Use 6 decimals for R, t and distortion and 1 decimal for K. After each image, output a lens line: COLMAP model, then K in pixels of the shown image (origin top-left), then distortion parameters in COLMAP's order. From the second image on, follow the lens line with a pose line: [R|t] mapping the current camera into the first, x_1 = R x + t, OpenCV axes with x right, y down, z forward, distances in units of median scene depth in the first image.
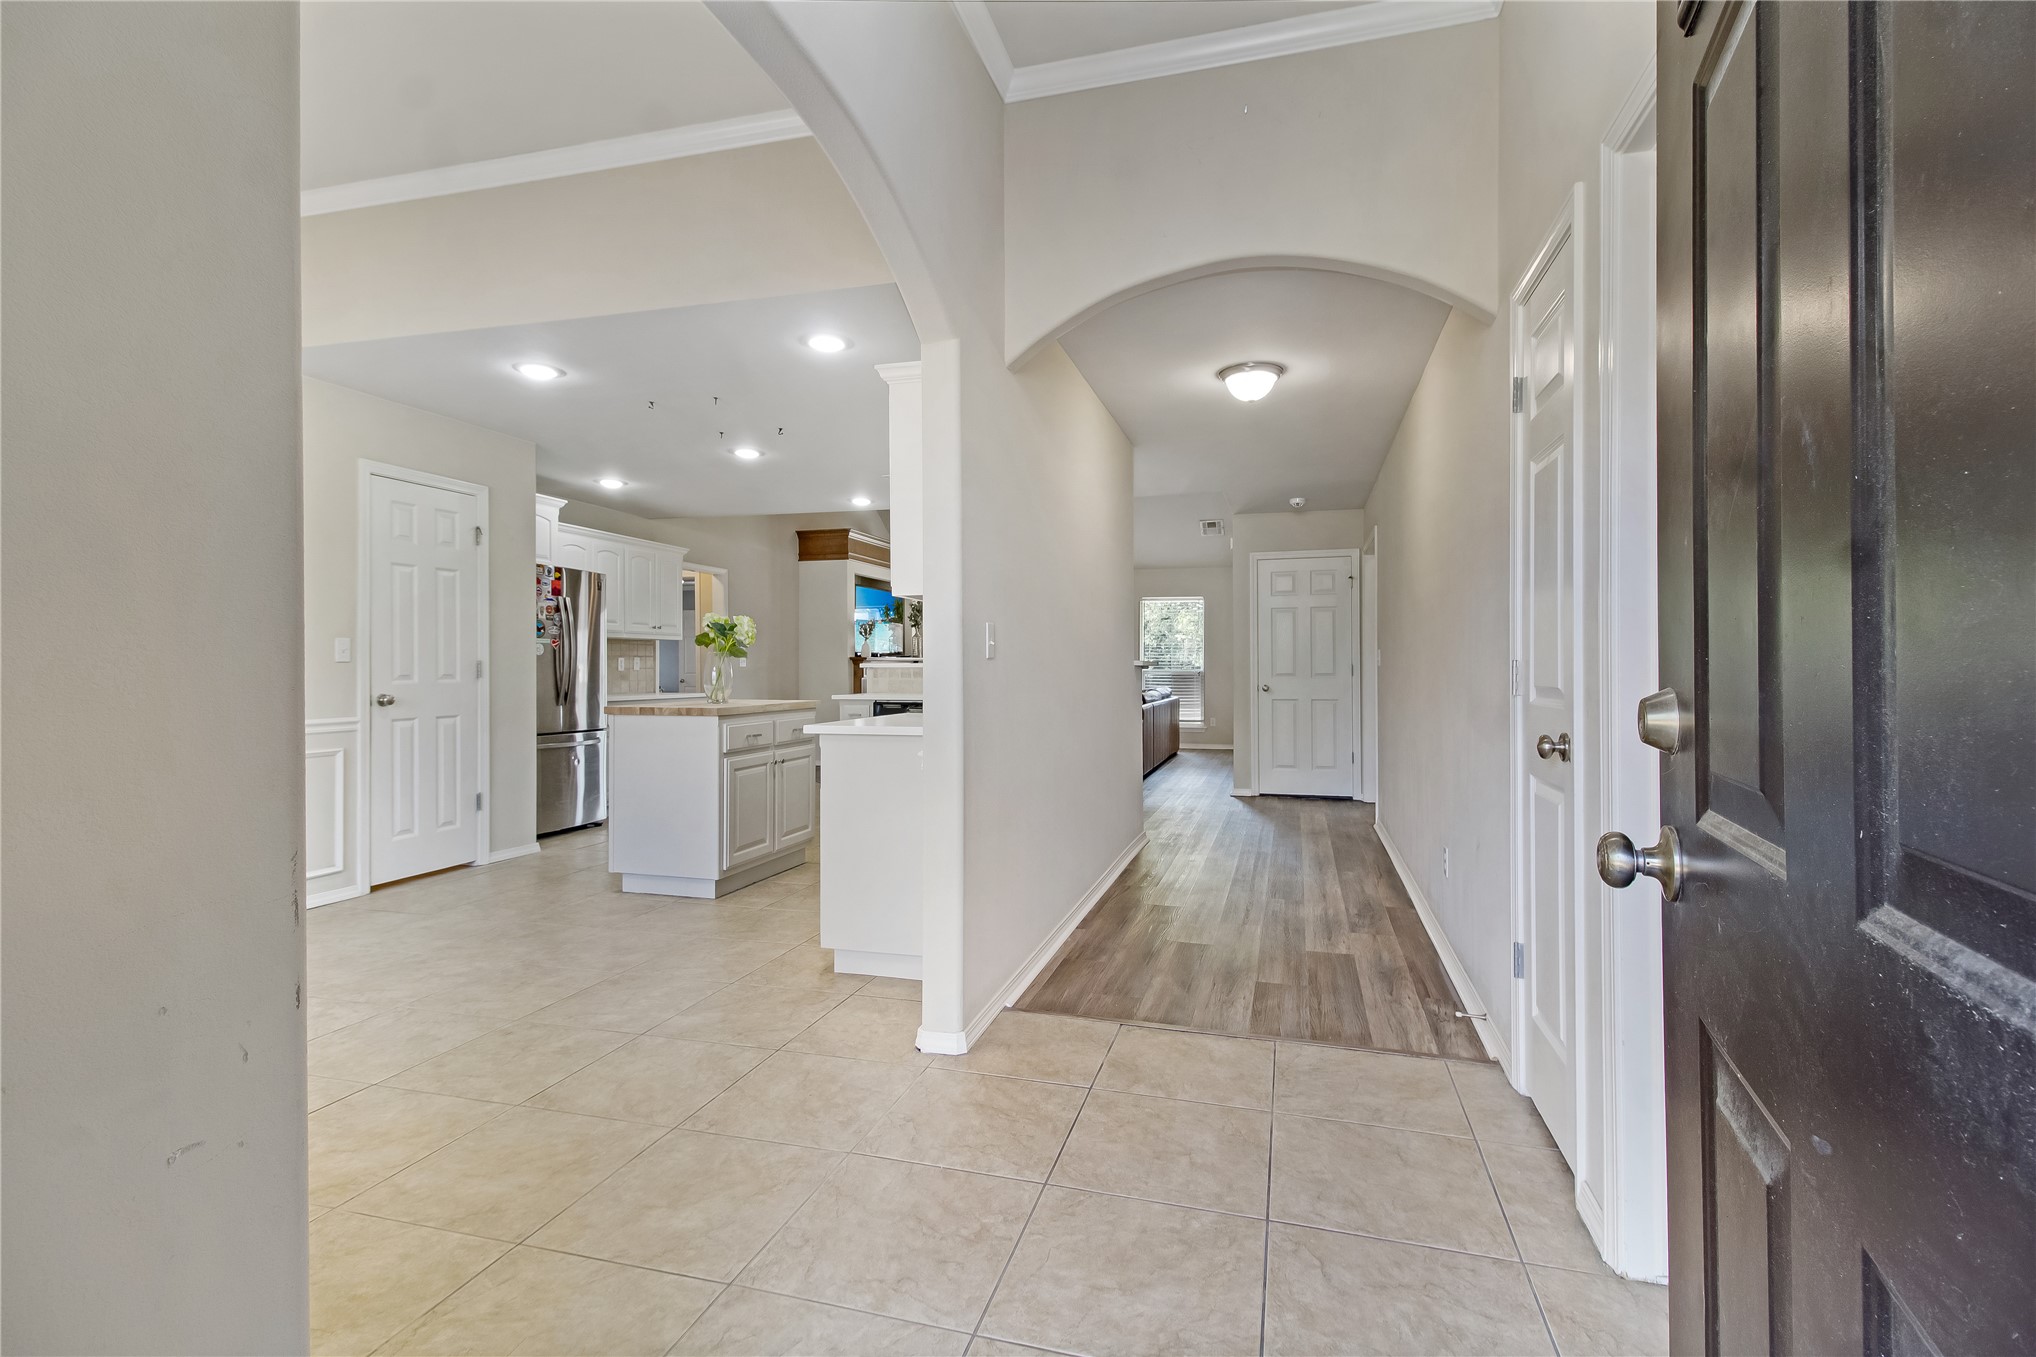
lens RADIAL K [[924.6, 0, 1052.6], [0, 924.6, 660.0], [0, 0, 1]] dist [0.003483, 0.000054]
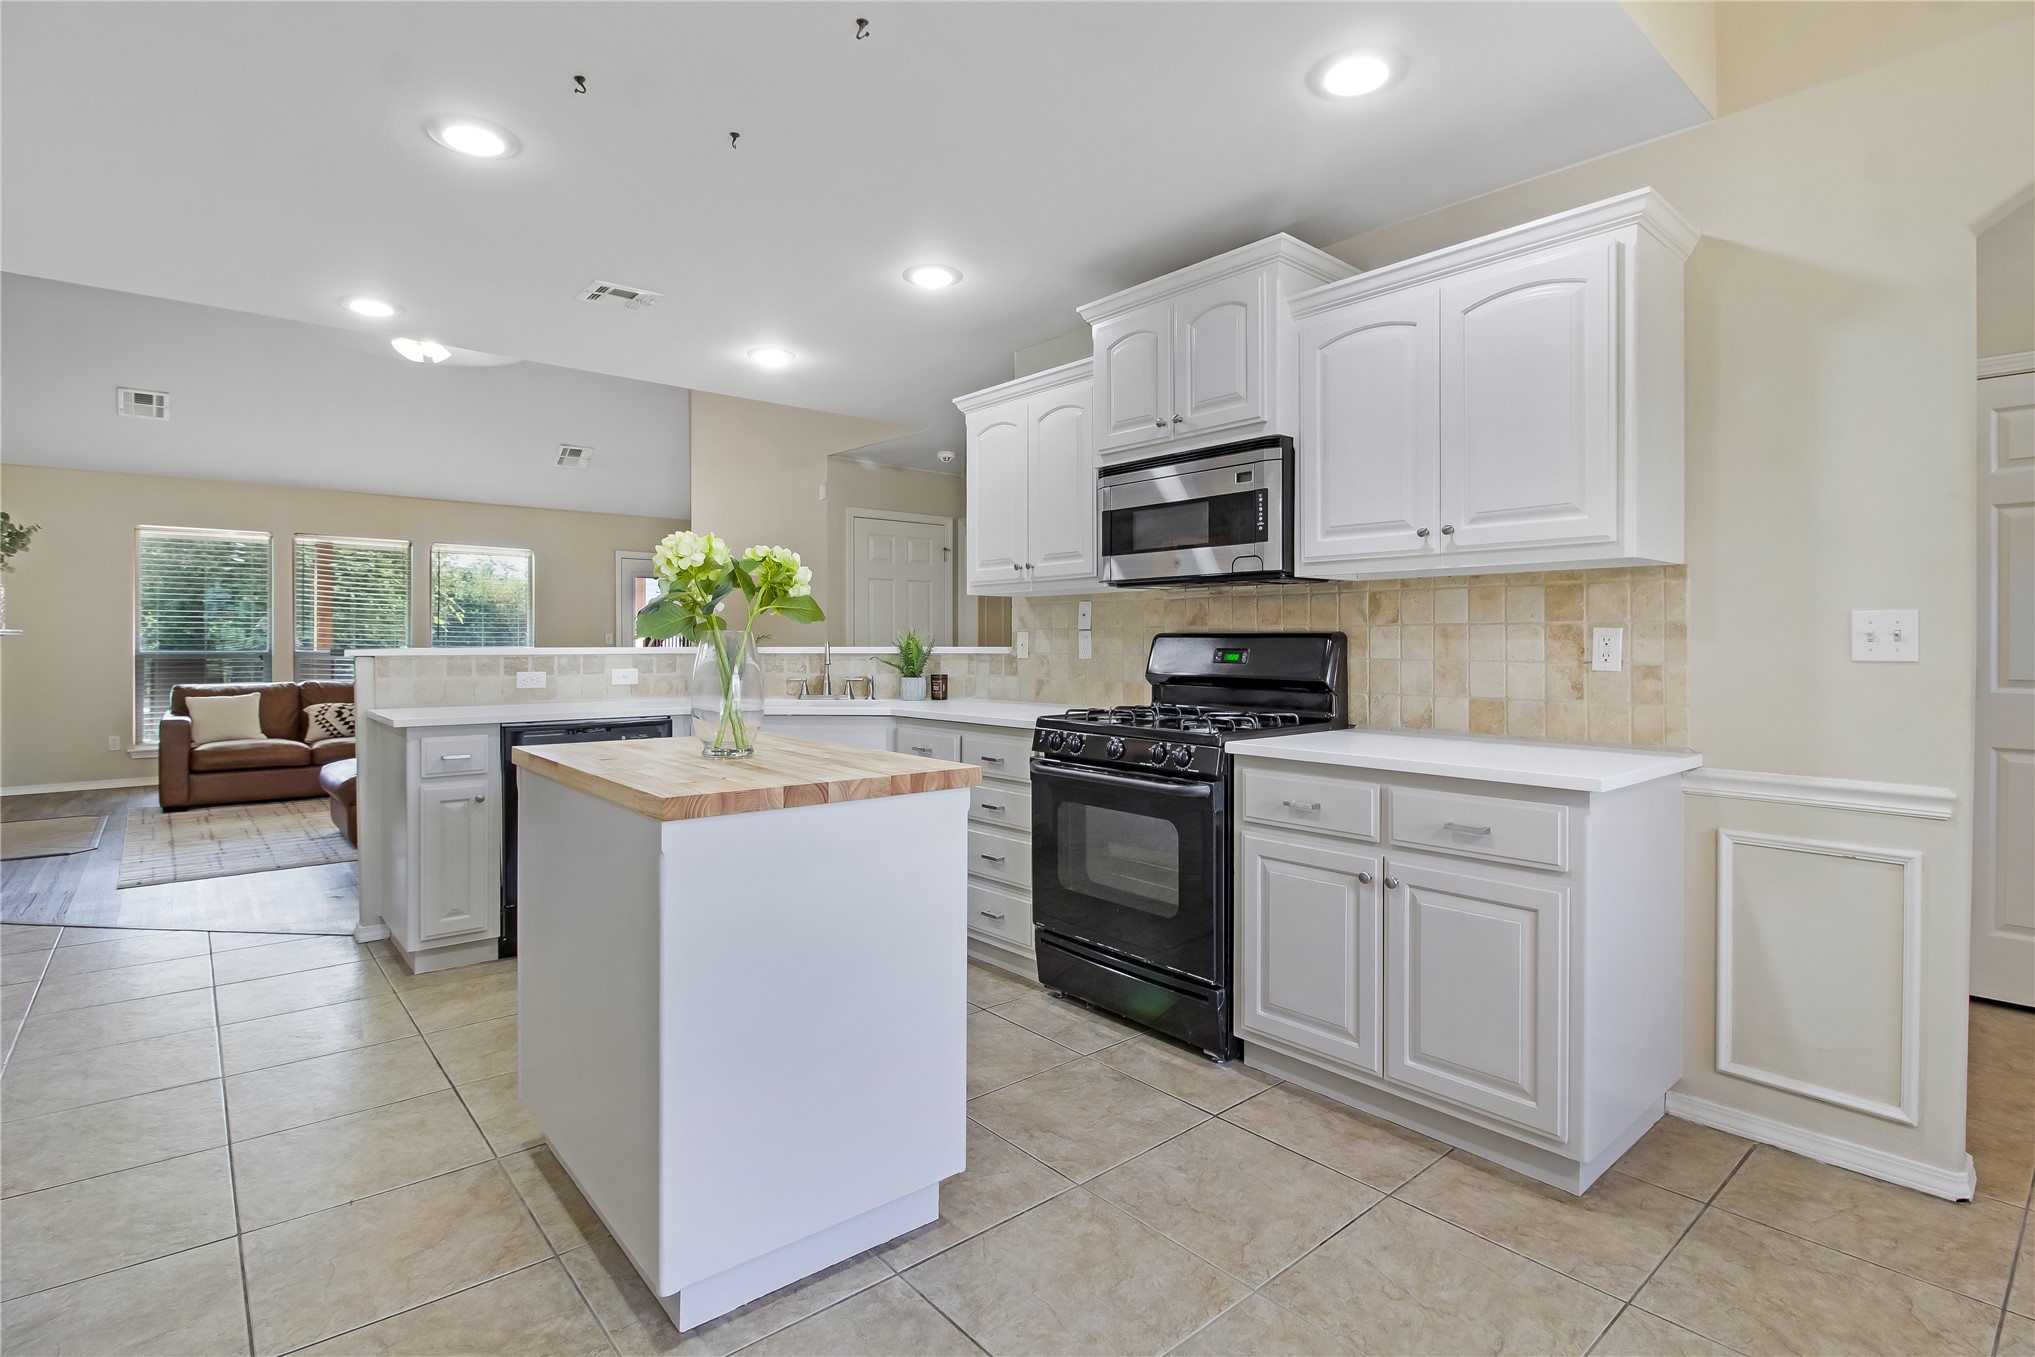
lens RADIAL K [[983.5, 0, 1038.2], [0, 983.5, 646.6], [0, 0, 1]] dist [-0.014377, -0.001074]
pose [[0.562400, 0.000988, 0.826865, -0.608869], [-0.010734, 0.999924, 0.006105, -0.004890], [-0.826795, -0.012309, 0.562368, 0.613990]]
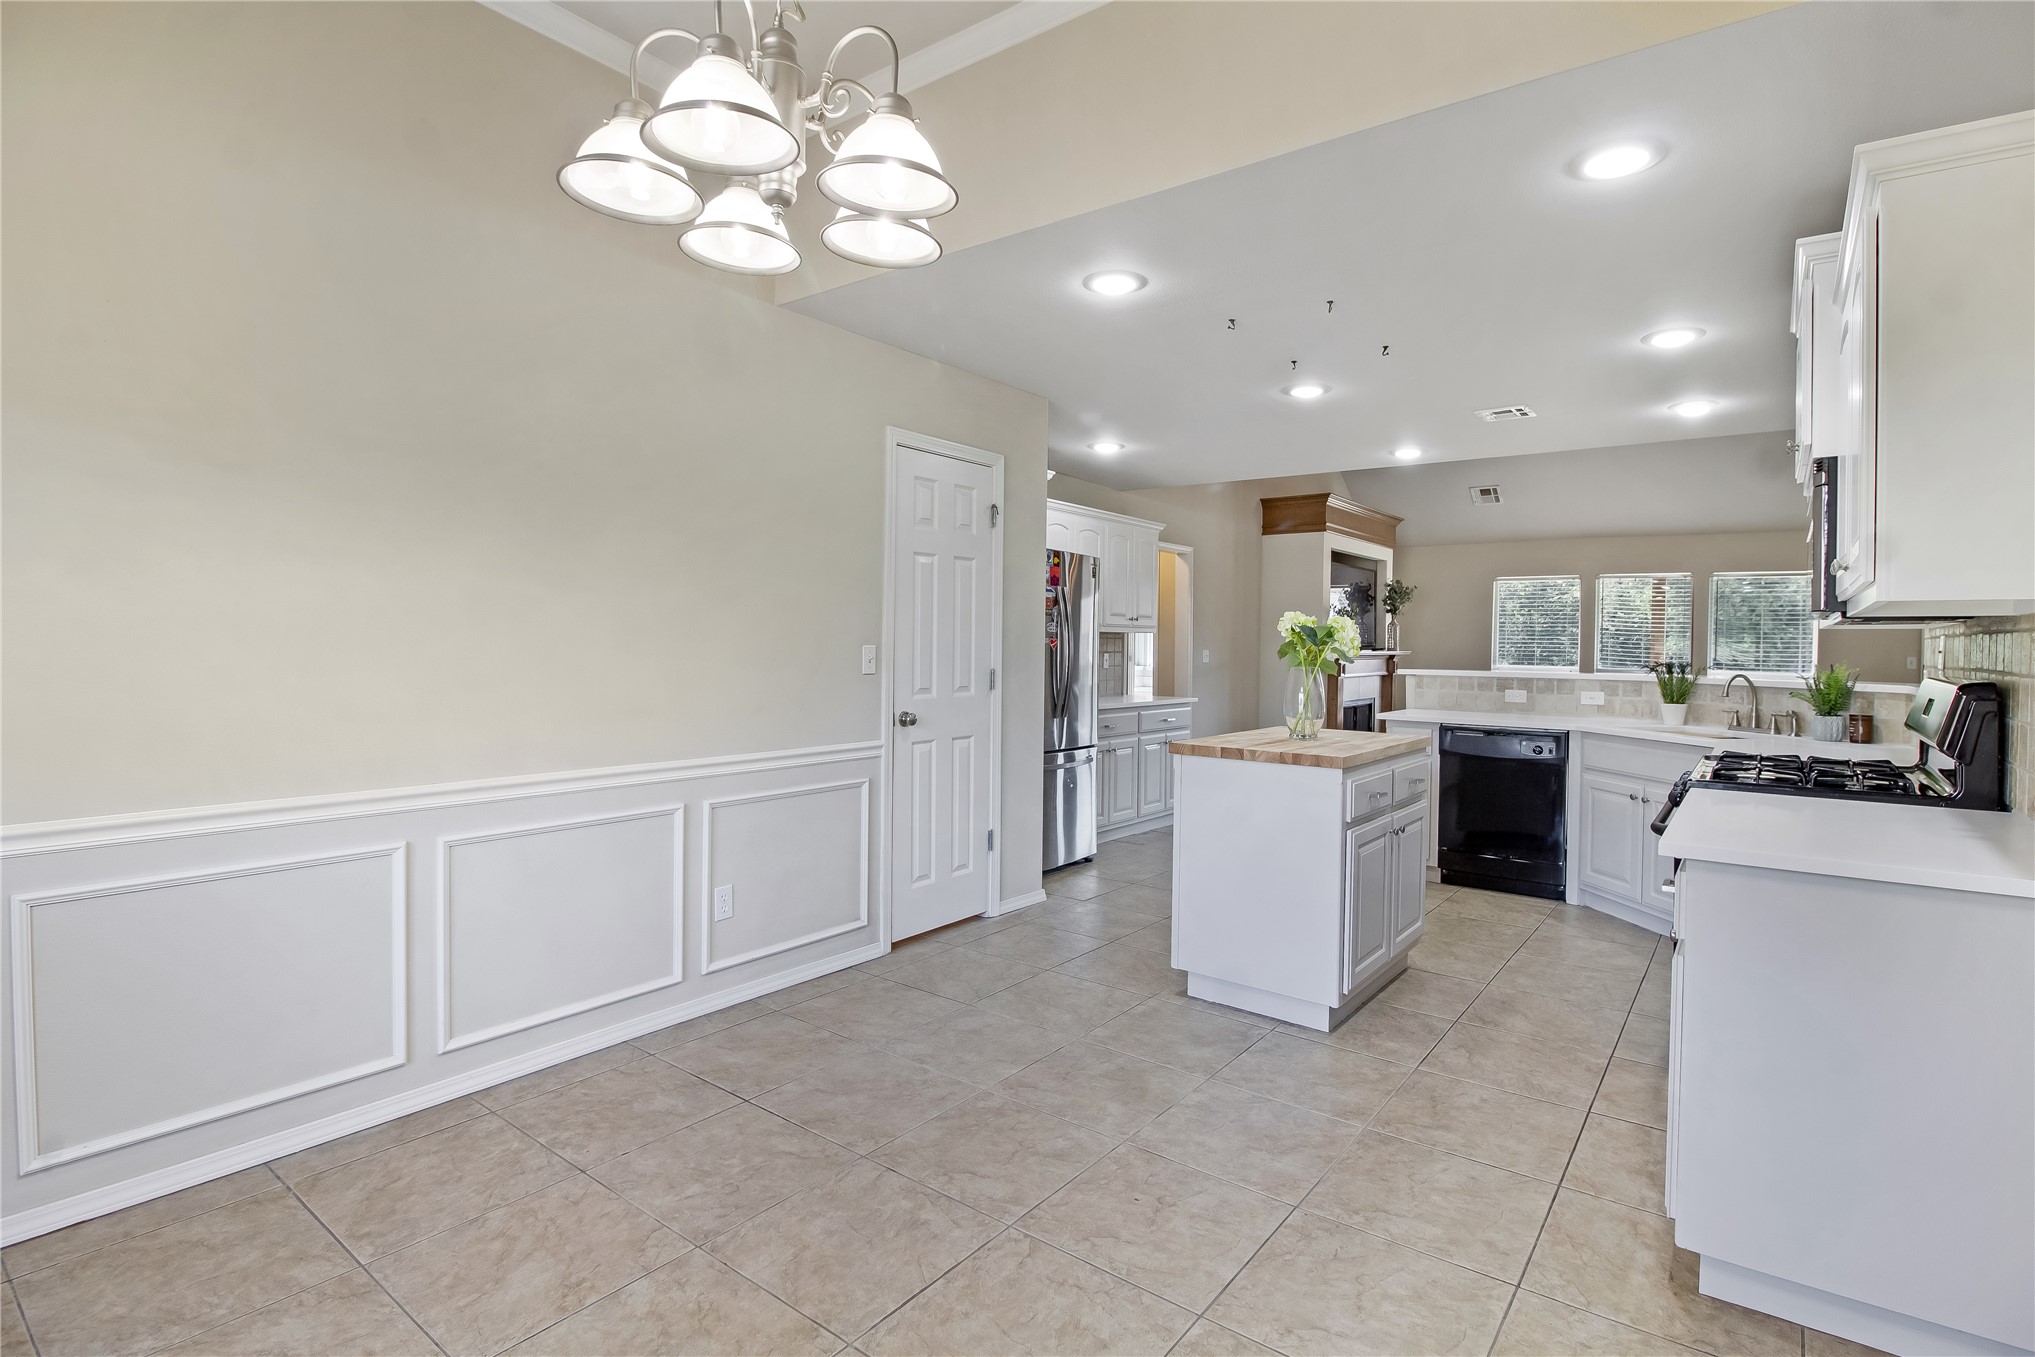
lens RADIAL K [[983.5, 0, 1038.2], [0, 983.5, 646.6], [0, 0, 1]] dist [-0.014377, -0.001074]
pose [[0.923201, 0.015665, -0.383999, -0.248556], [-0.012145, 0.999859, 0.011591, -0.029112], [0.384126, -0.006038, 0.923261, 0.212716]]
